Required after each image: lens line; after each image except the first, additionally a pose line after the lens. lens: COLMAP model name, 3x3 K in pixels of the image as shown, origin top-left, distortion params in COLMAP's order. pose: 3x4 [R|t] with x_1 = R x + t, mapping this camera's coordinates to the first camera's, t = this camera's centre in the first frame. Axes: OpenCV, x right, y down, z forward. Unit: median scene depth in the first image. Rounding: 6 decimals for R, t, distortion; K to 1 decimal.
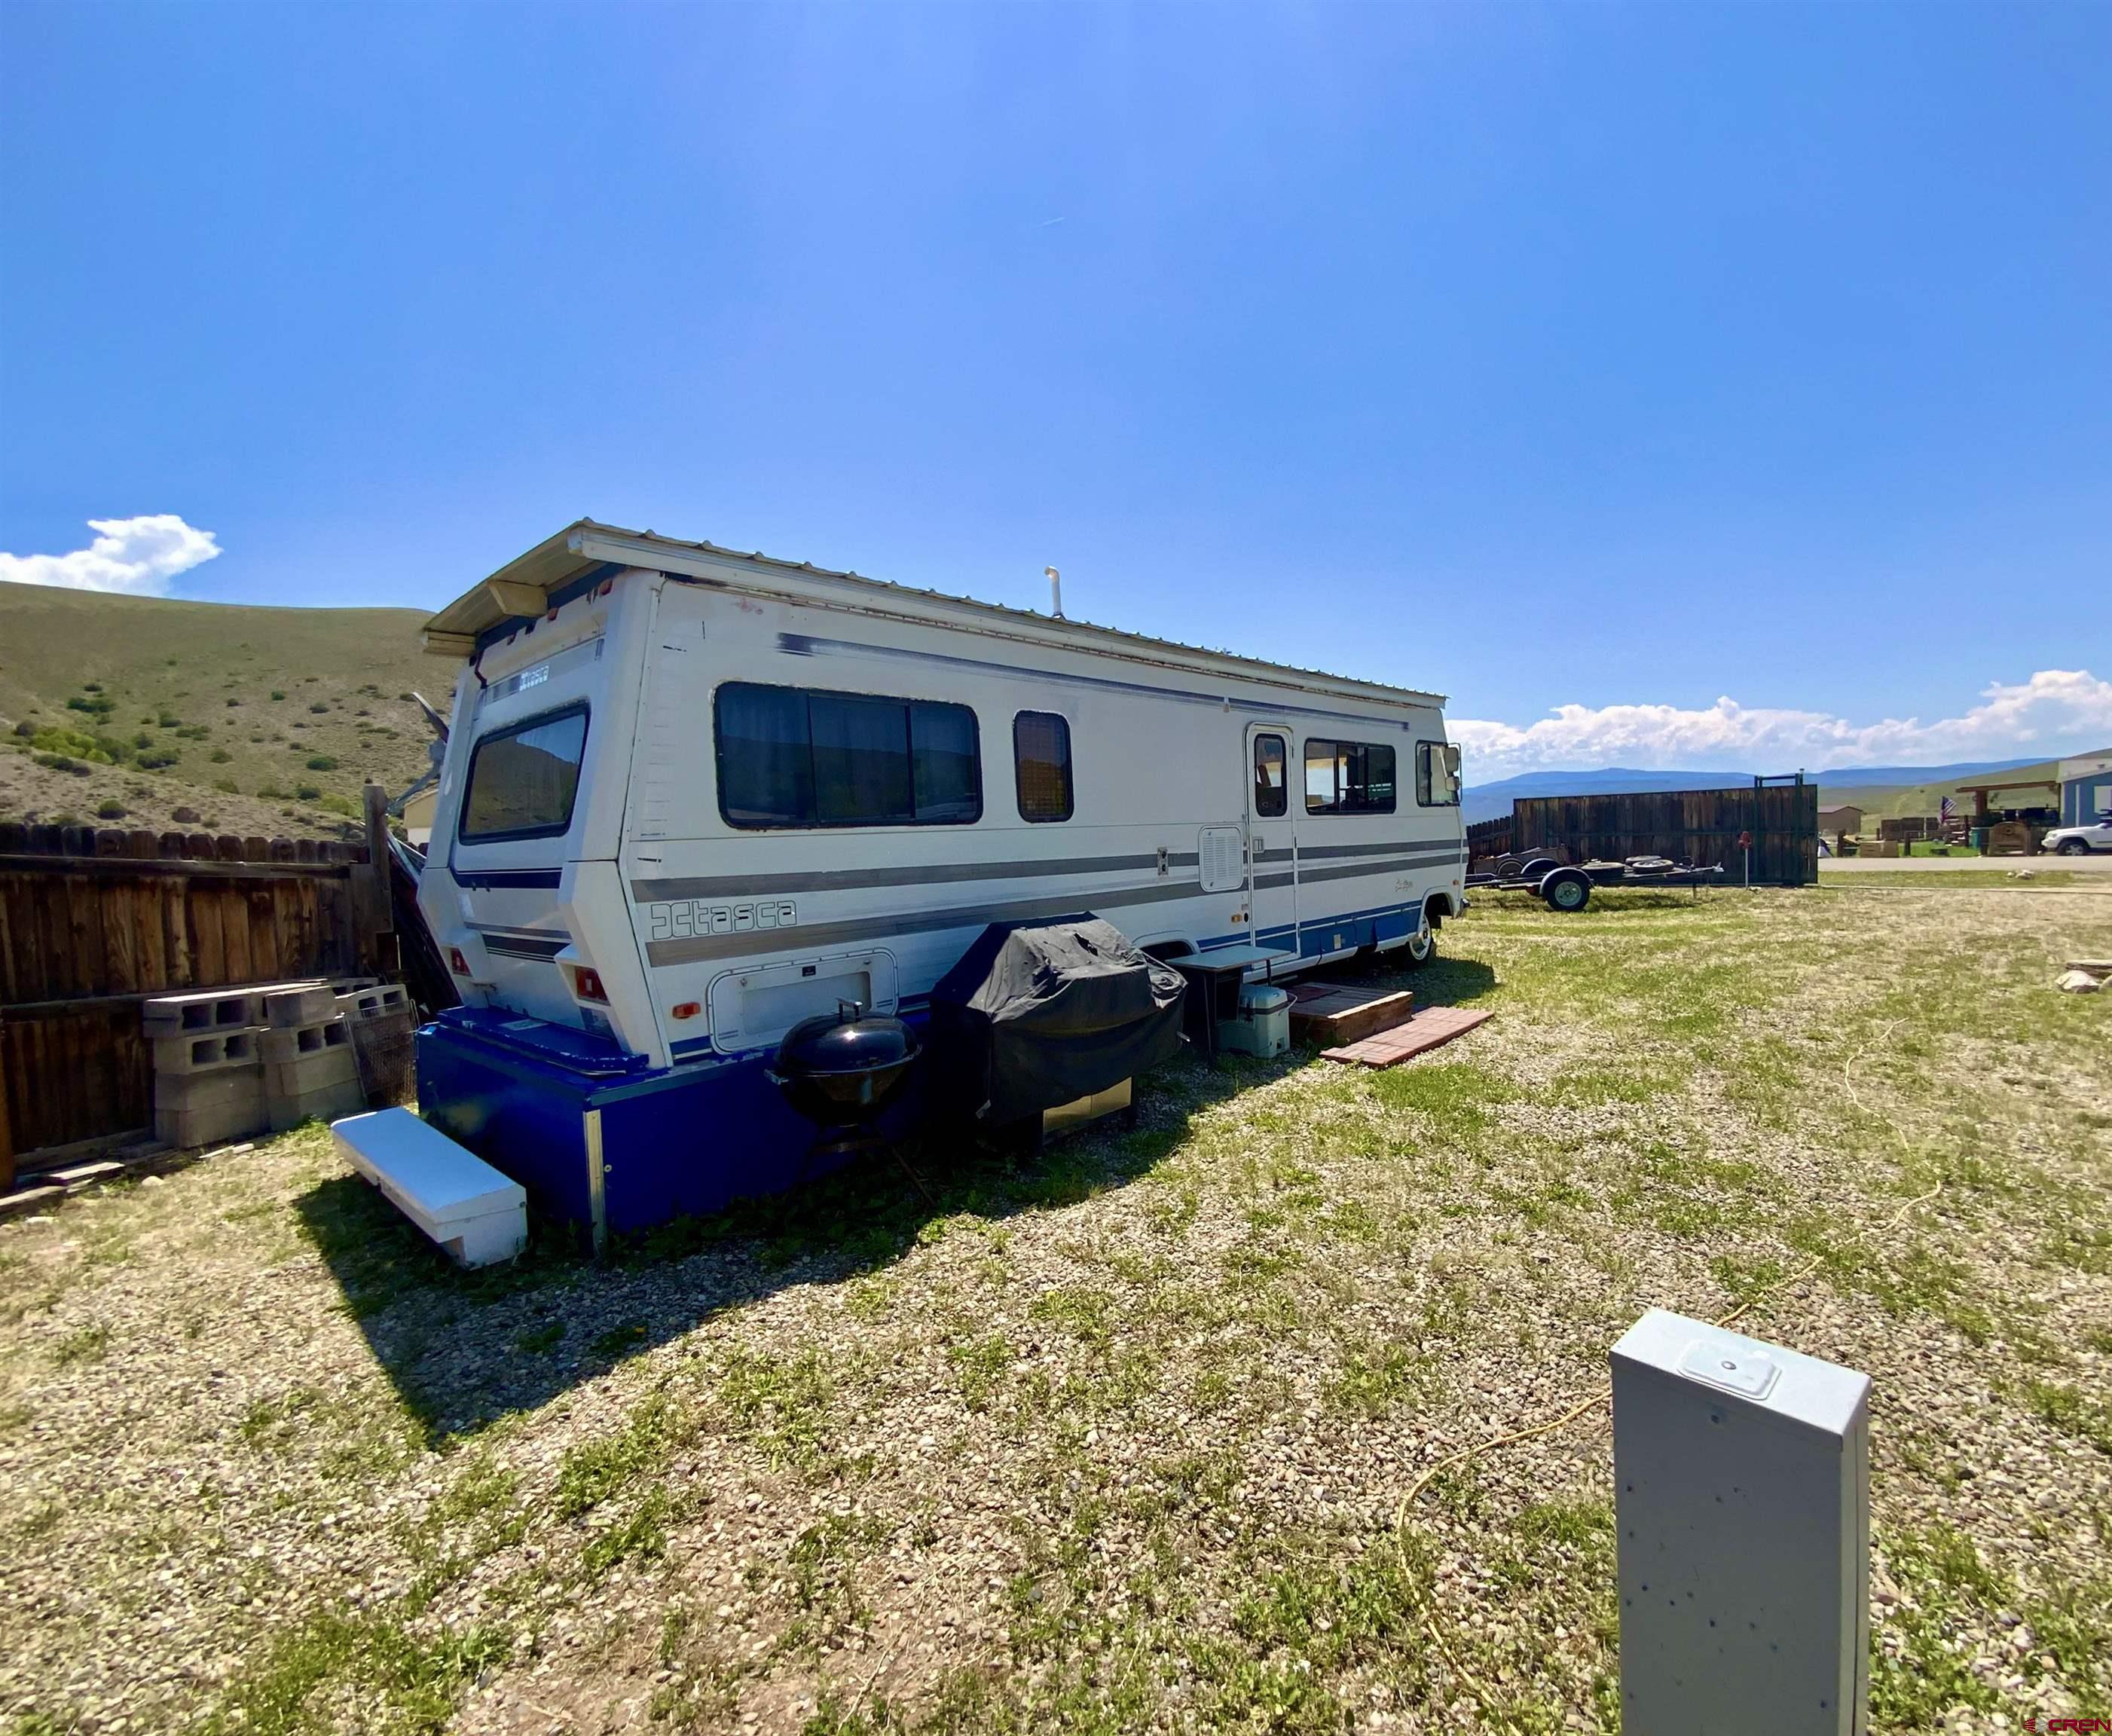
lens RADIAL K [[939.0, 0, 1186.5], [0, 939.0, 859.4], [0, 0, 1]] dist [-0.023601, 0.000176]
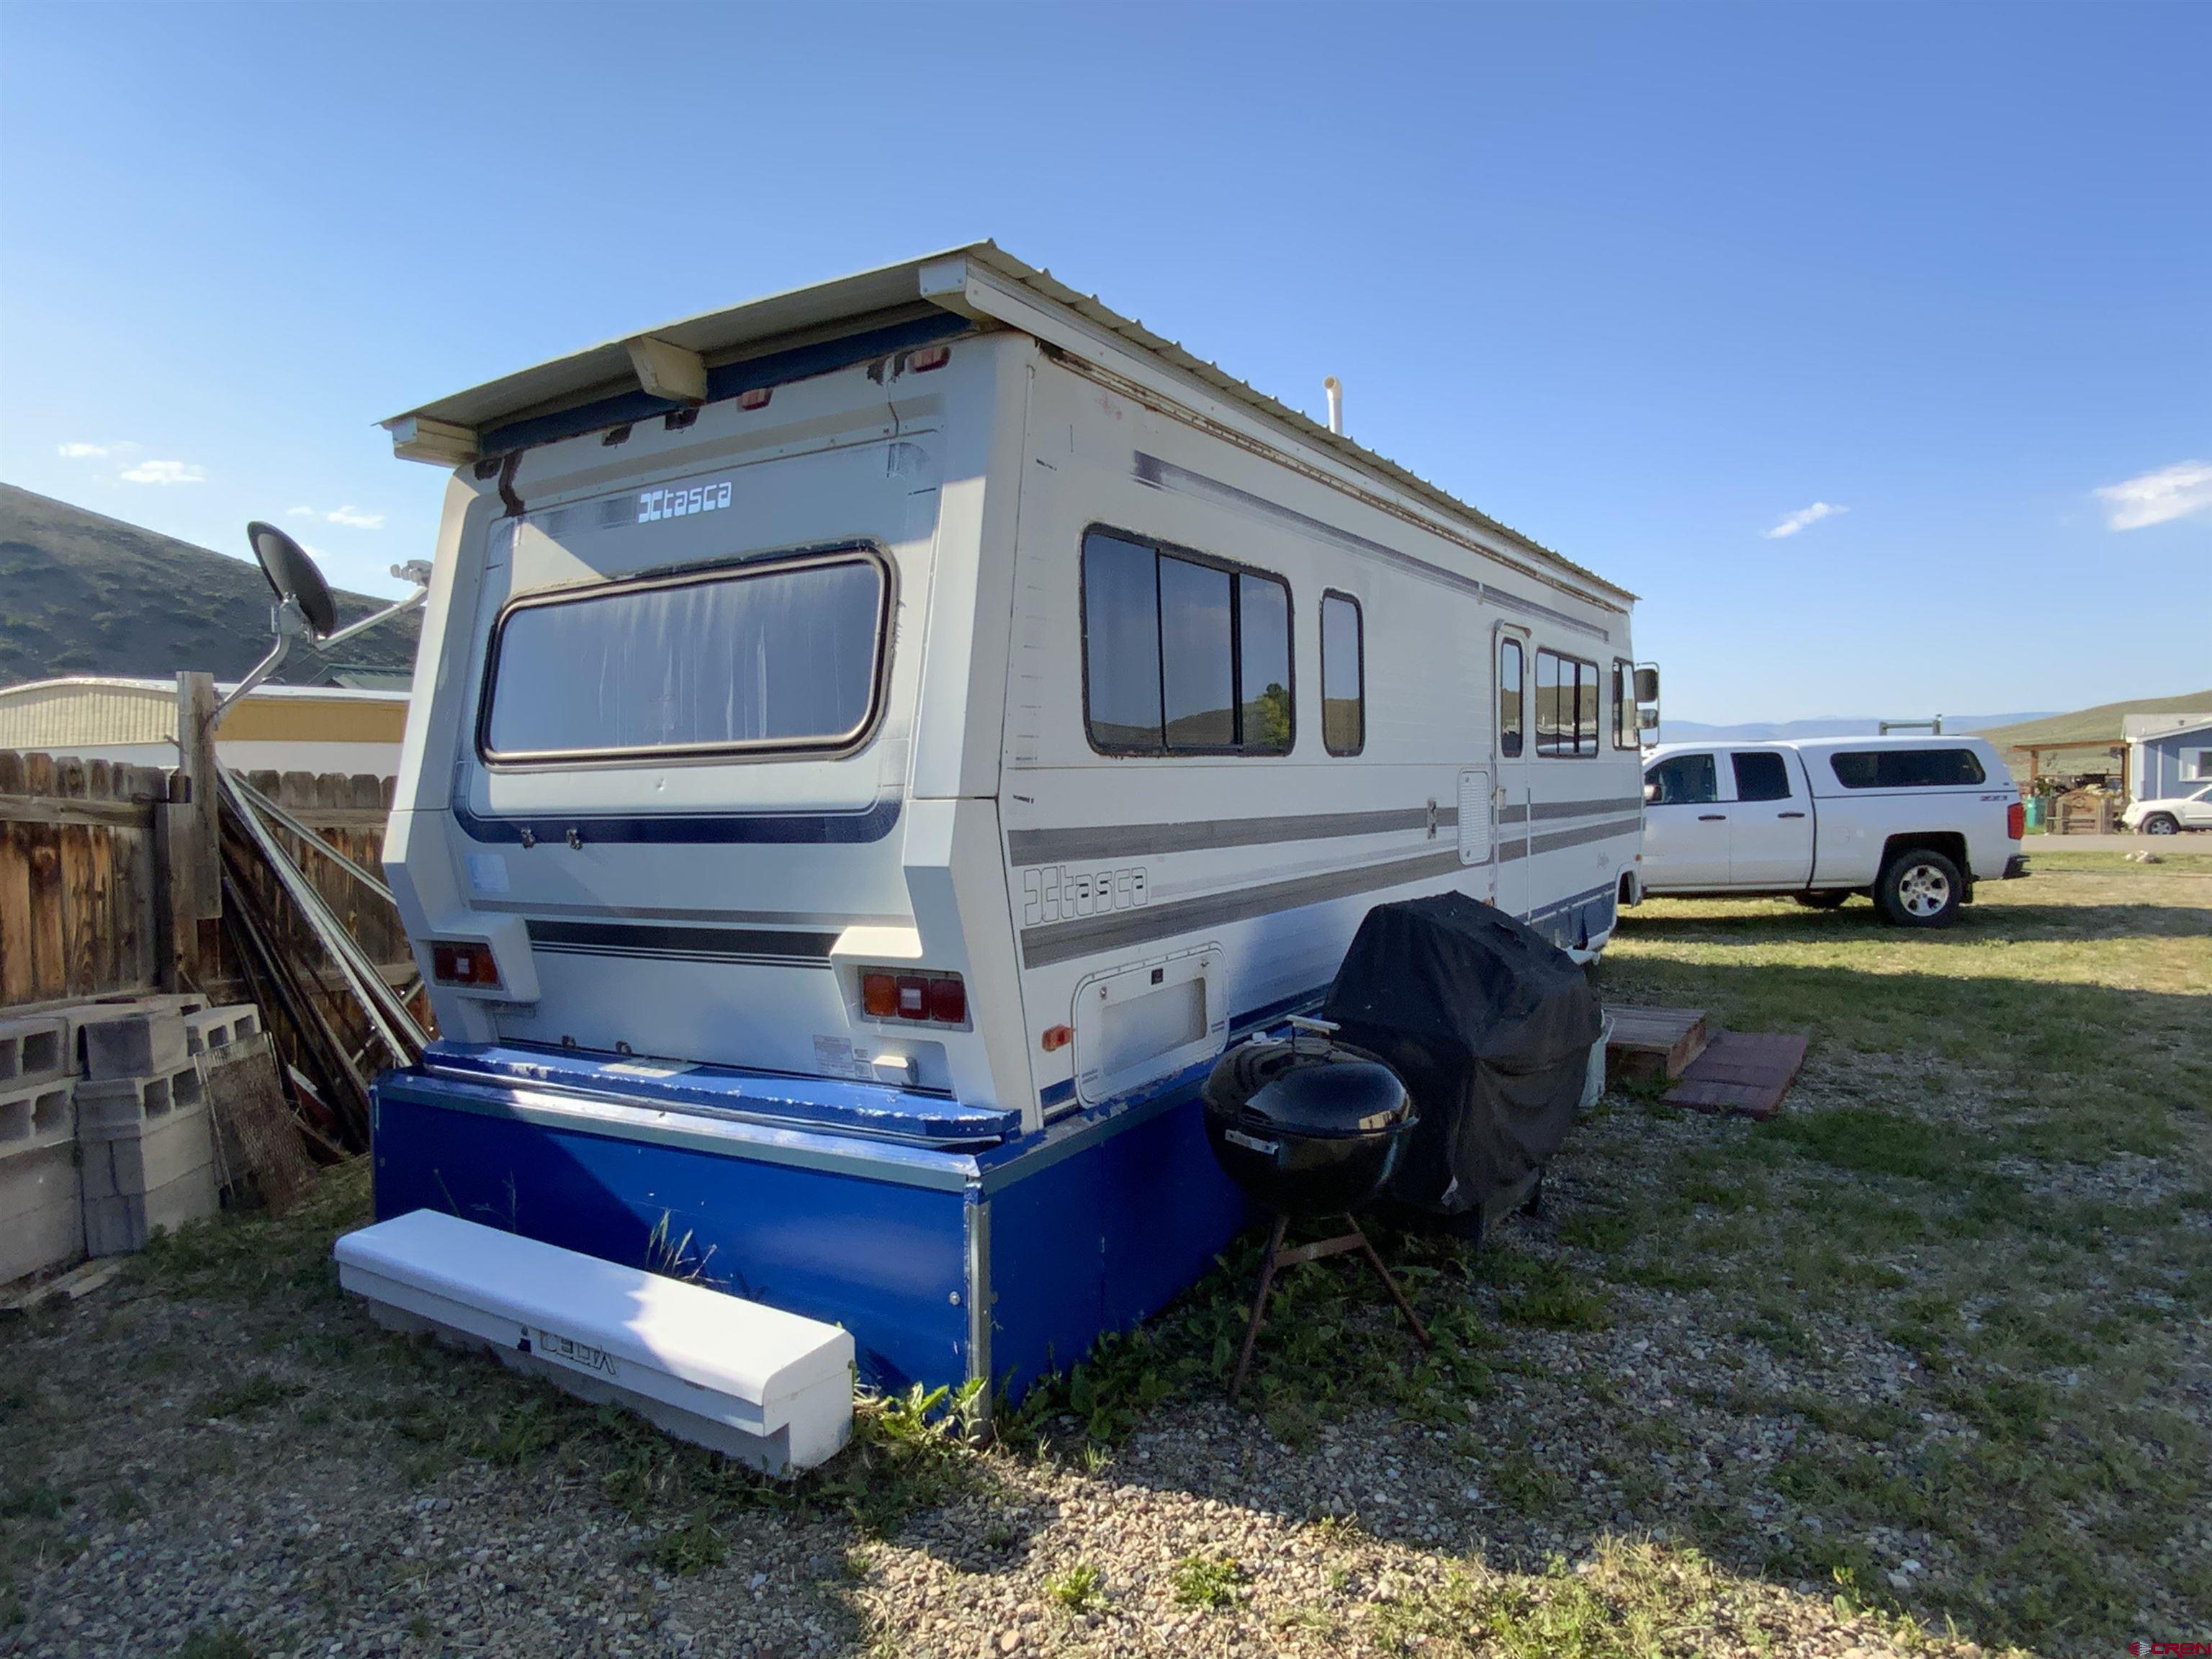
lens RADIAL K [[1331.1, 0, 1121.4], [0, 1331.1, 821.3], [0, 0, 1]] dist [-0.002870, 0.001863]
pose [[0.992377, 0.014529, 0.122383, -0.562508], [-0.014142, 0.999892, -0.004031, 0.016999], [-0.122429, 0.002270, 0.992475, 0.095242]]
